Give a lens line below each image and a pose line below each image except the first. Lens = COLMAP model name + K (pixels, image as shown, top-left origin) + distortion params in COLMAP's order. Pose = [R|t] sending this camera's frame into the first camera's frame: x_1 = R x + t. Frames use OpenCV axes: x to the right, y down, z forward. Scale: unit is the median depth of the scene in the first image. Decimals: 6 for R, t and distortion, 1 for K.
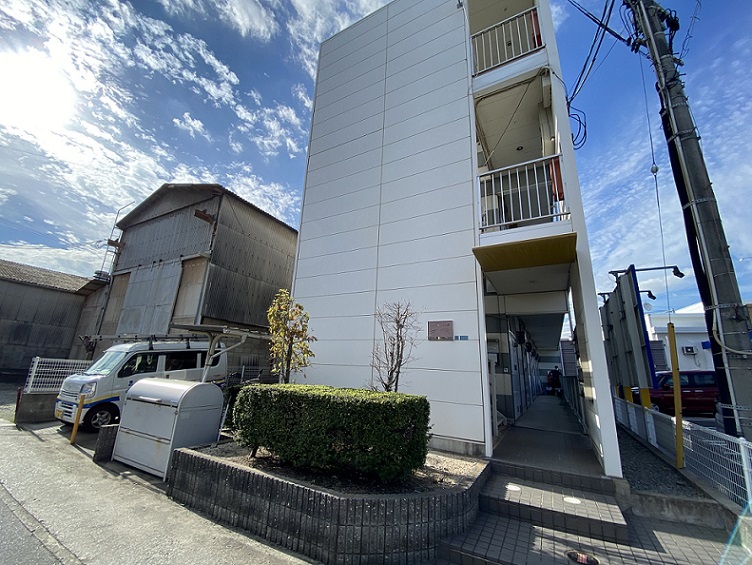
lens RADIAL K [[304.1, 0, 372.0], [0, 304.1, 285.2], [0, 0, 1]] dist [-0.017694, -0.000811]
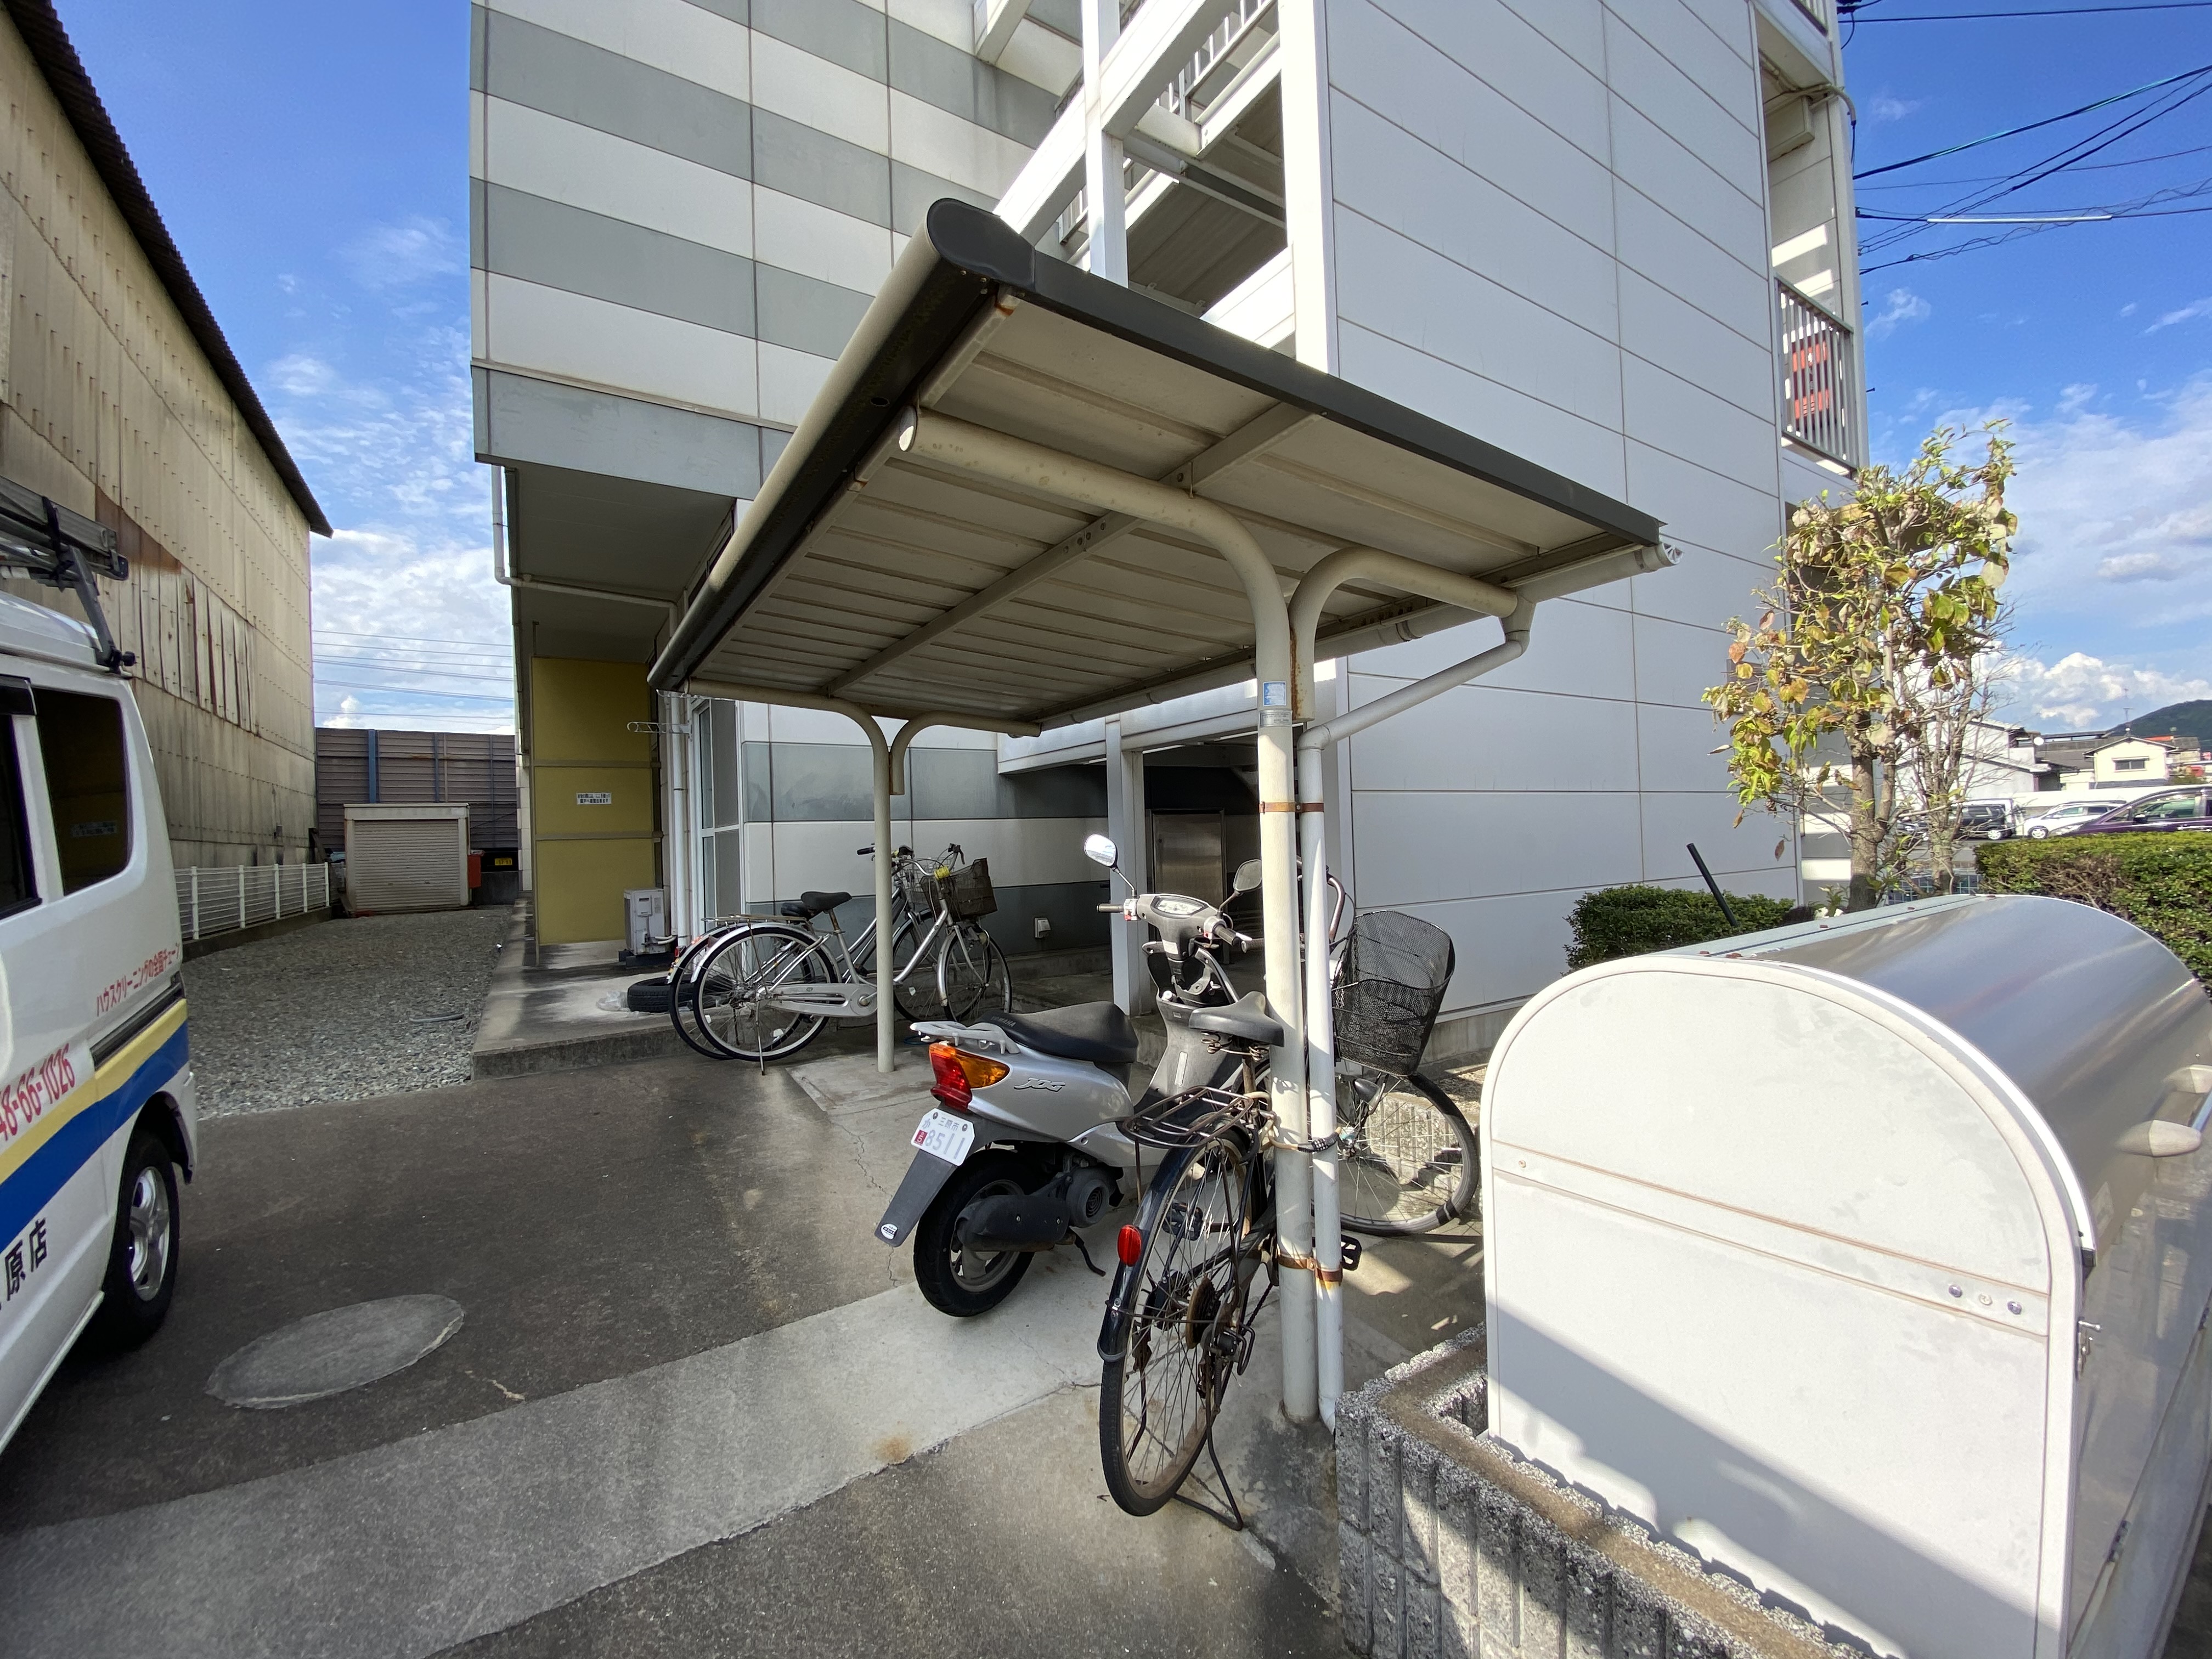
lens RADIAL K [[898.4, 0, 1070.8], [0, 898.4, 834.7], [0, 0, 1]] dist [-0.002061, -0.003614]
pose [[0.496991, -0.047033, 0.866480, -1.302102], [-0.182510, 0.970529, 0.157365, 0.345320], [-0.848346, -0.236350, 0.473760, 1.335939]]
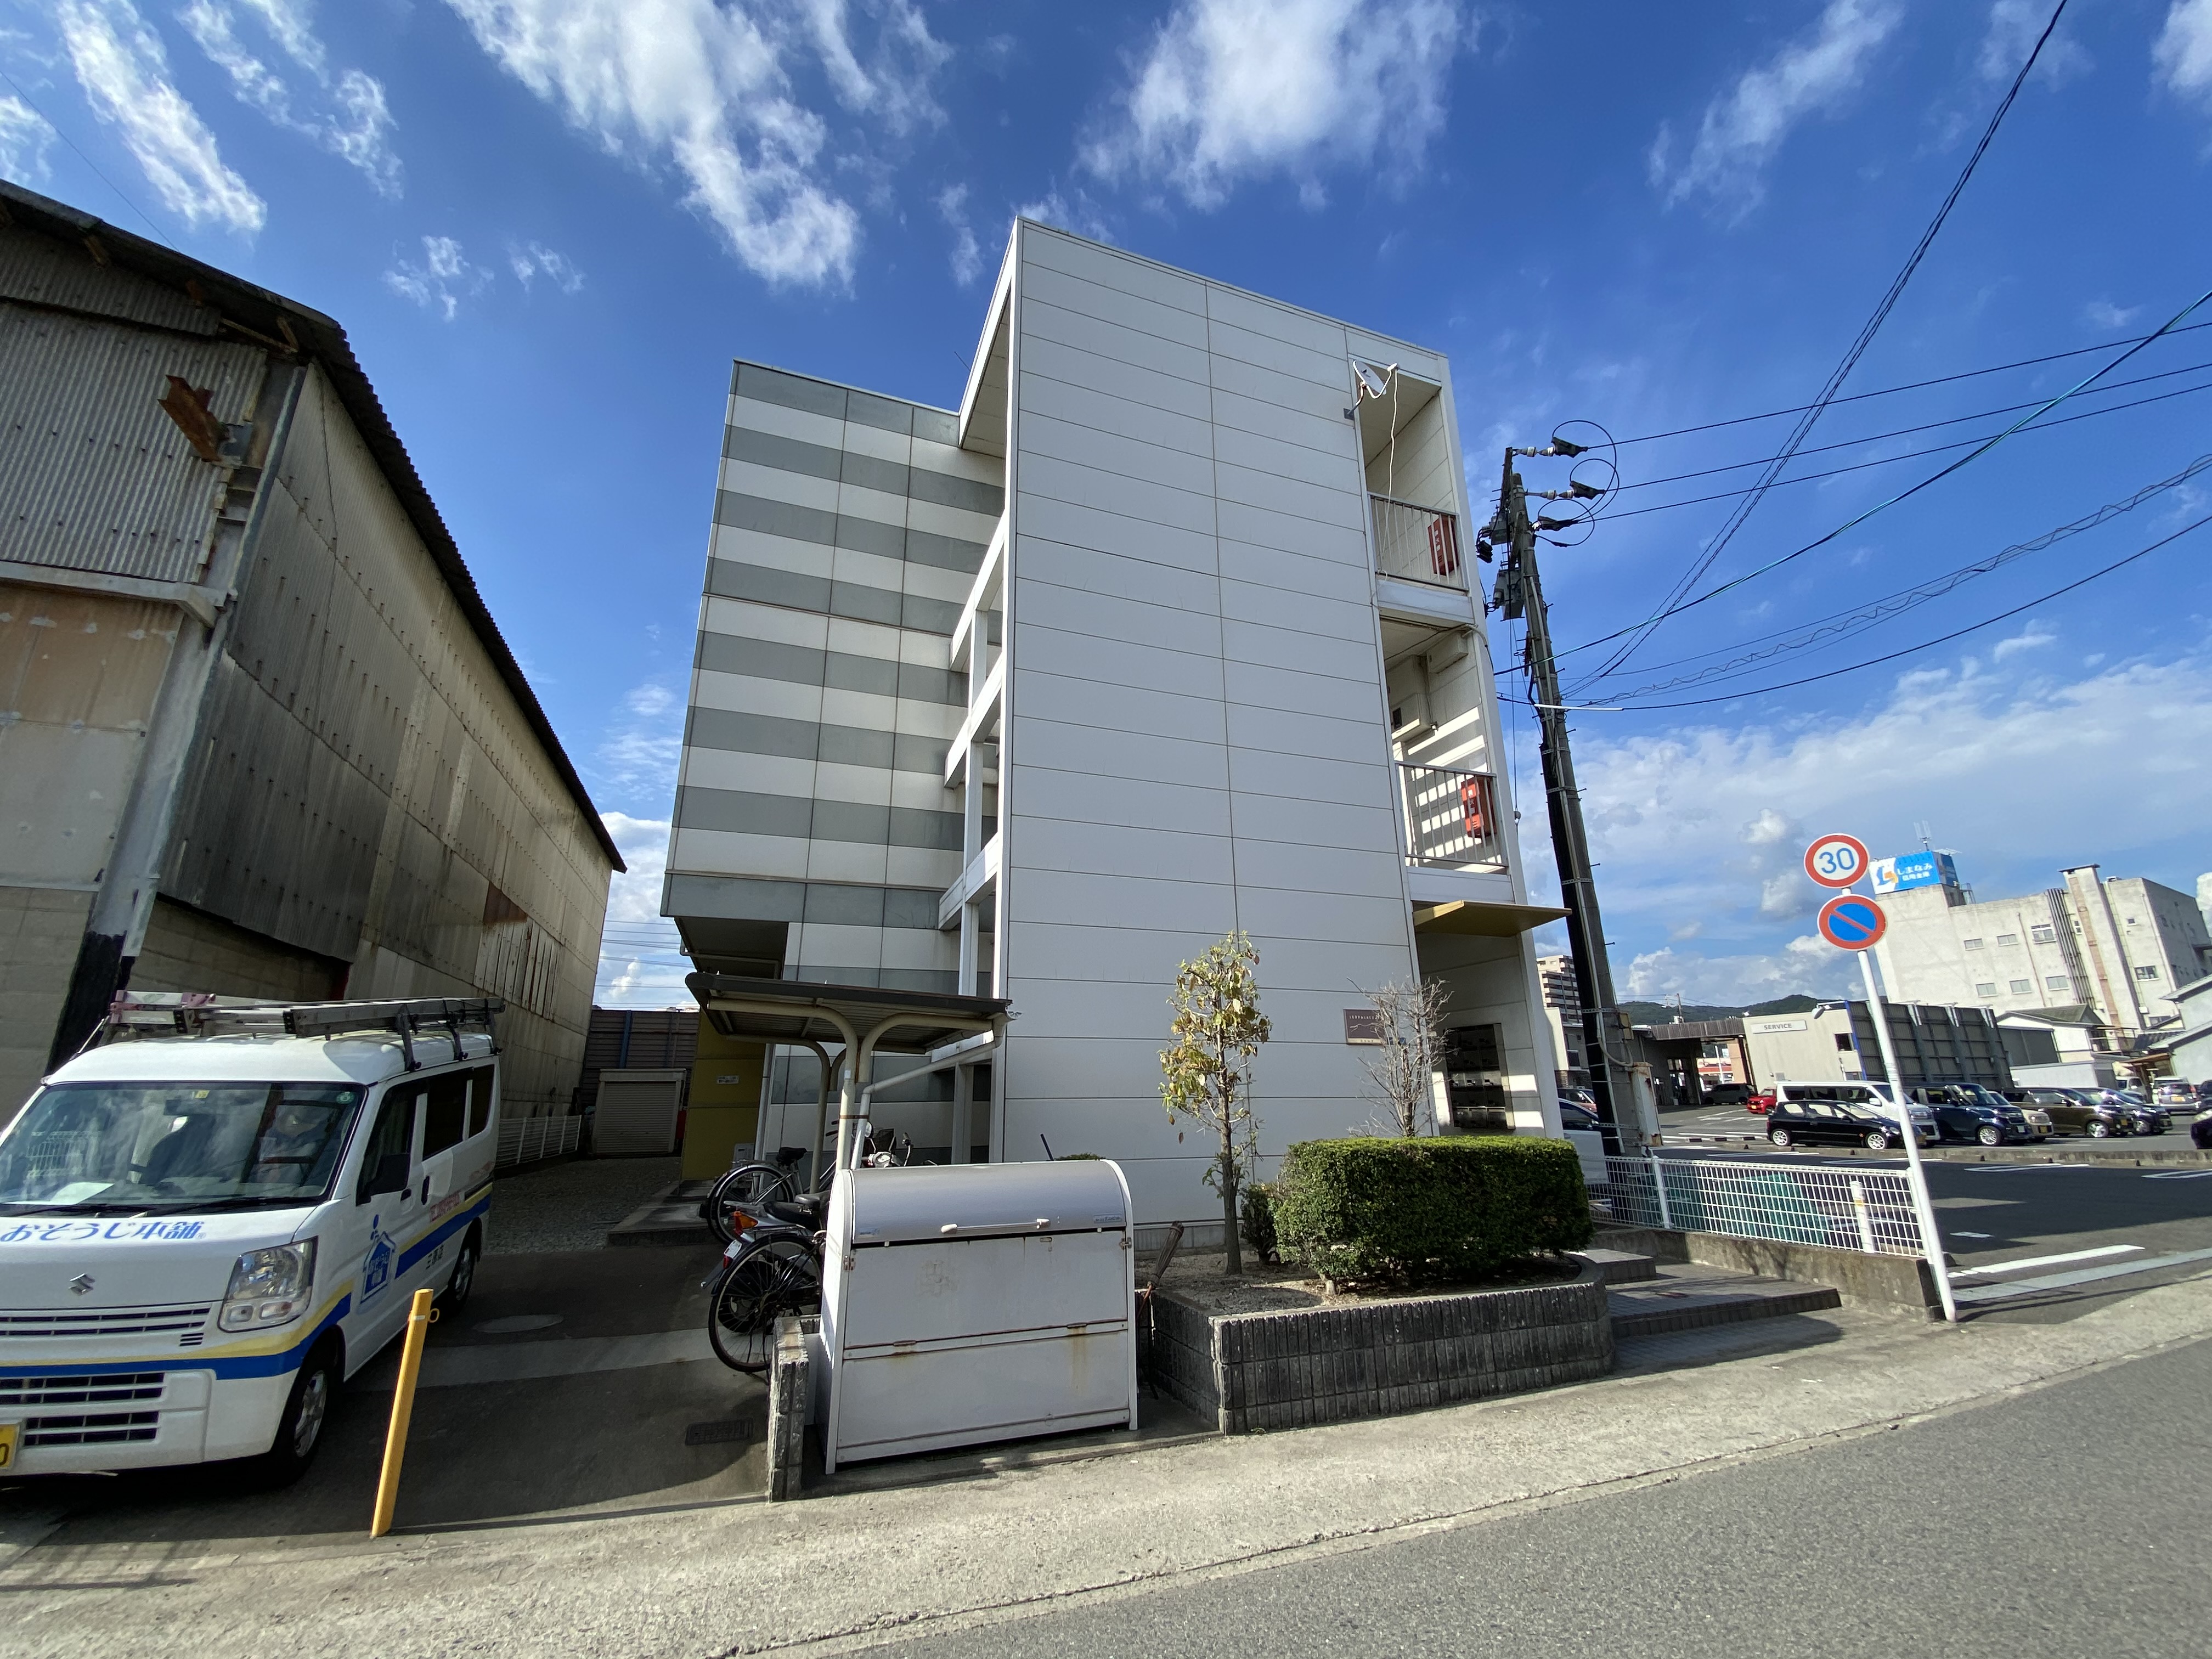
lens RADIAL K [[898.4, 0, 1101.5], [0, 898.4, 825.9], [0, 0, 1]] dist [-0.002061, -0.003614]
pose [[0.659614, 0.176333, 0.730628, -1.633366], [-0.161725, 0.982618, -0.091144, 0.016767], [-0.733999, -0.058041, 0.676666, 0.299172]]
